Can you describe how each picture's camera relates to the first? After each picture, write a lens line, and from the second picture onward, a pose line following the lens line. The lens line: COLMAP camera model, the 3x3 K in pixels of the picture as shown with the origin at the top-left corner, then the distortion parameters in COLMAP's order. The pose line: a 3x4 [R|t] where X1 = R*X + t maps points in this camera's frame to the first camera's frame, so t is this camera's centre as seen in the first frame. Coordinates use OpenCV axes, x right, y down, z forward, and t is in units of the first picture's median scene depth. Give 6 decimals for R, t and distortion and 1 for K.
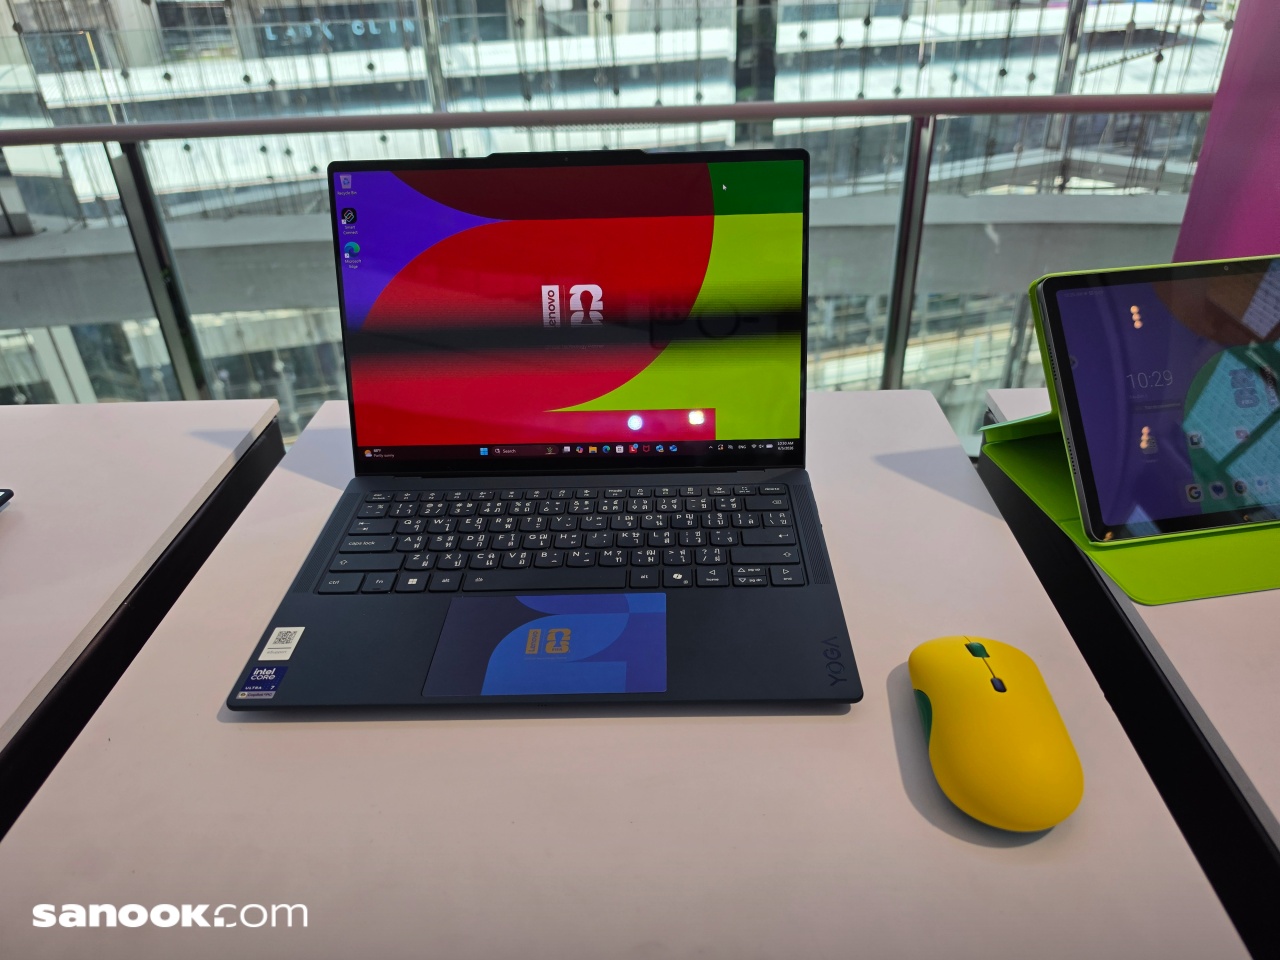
lens RADIAL K [[854.5, 0, 640.0], [0, 854.5, 480.0], [0, 0, 1]] dist [-0.063515, 0.024608]
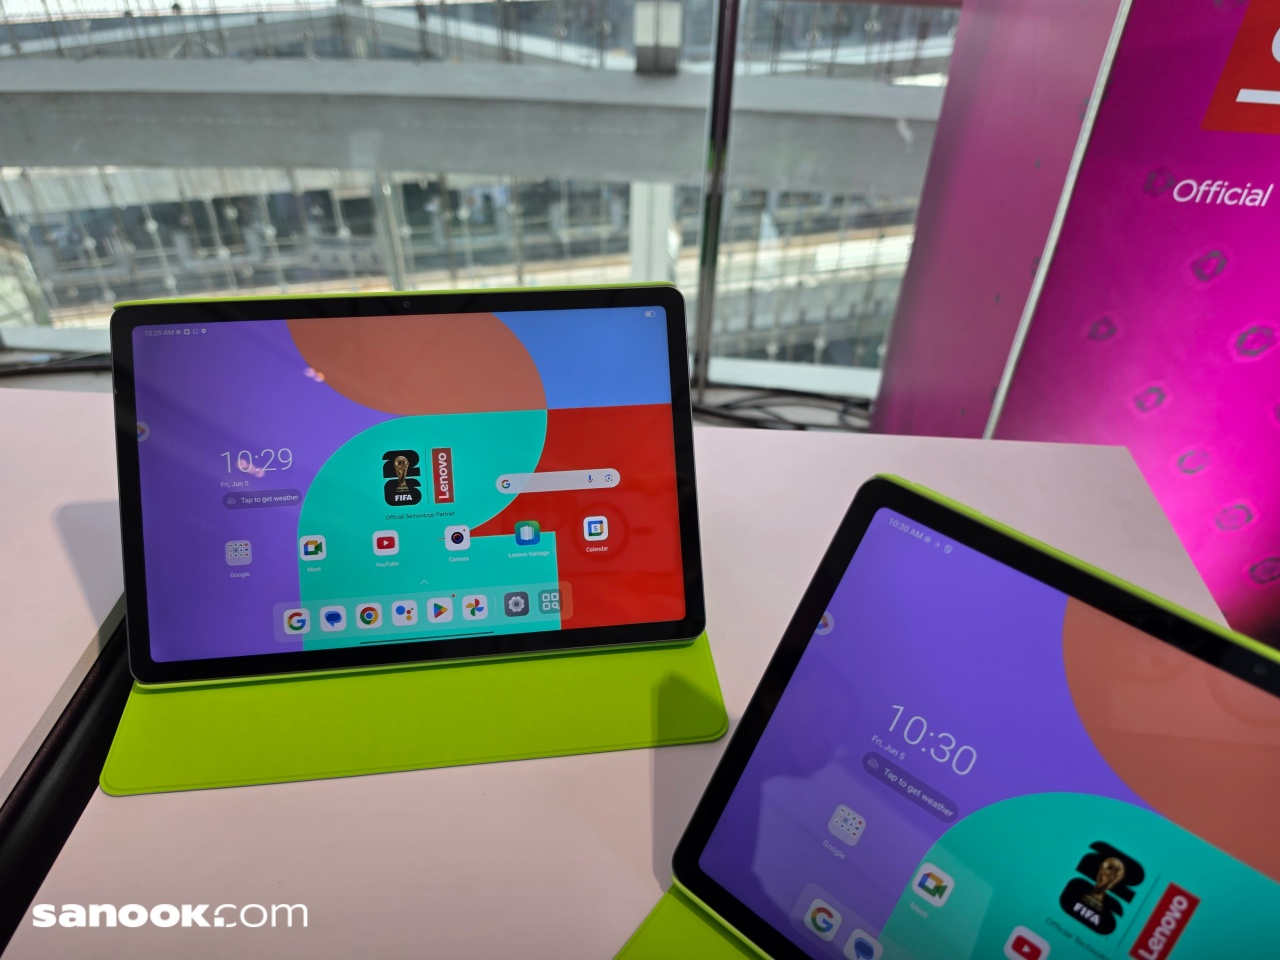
lens RADIAL K [[854.5, 0, 640.0], [0, 854.5, 480.0], [0, 0, 1]] dist [-0.063515, 0.024608]
pose [[0.997678, 0.068026, 0.003185, 0.142475], [-0.067726, 0.986213, 0.150990, -0.035797], [0.007130, -0.150855, 0.988530, 0.042759]]
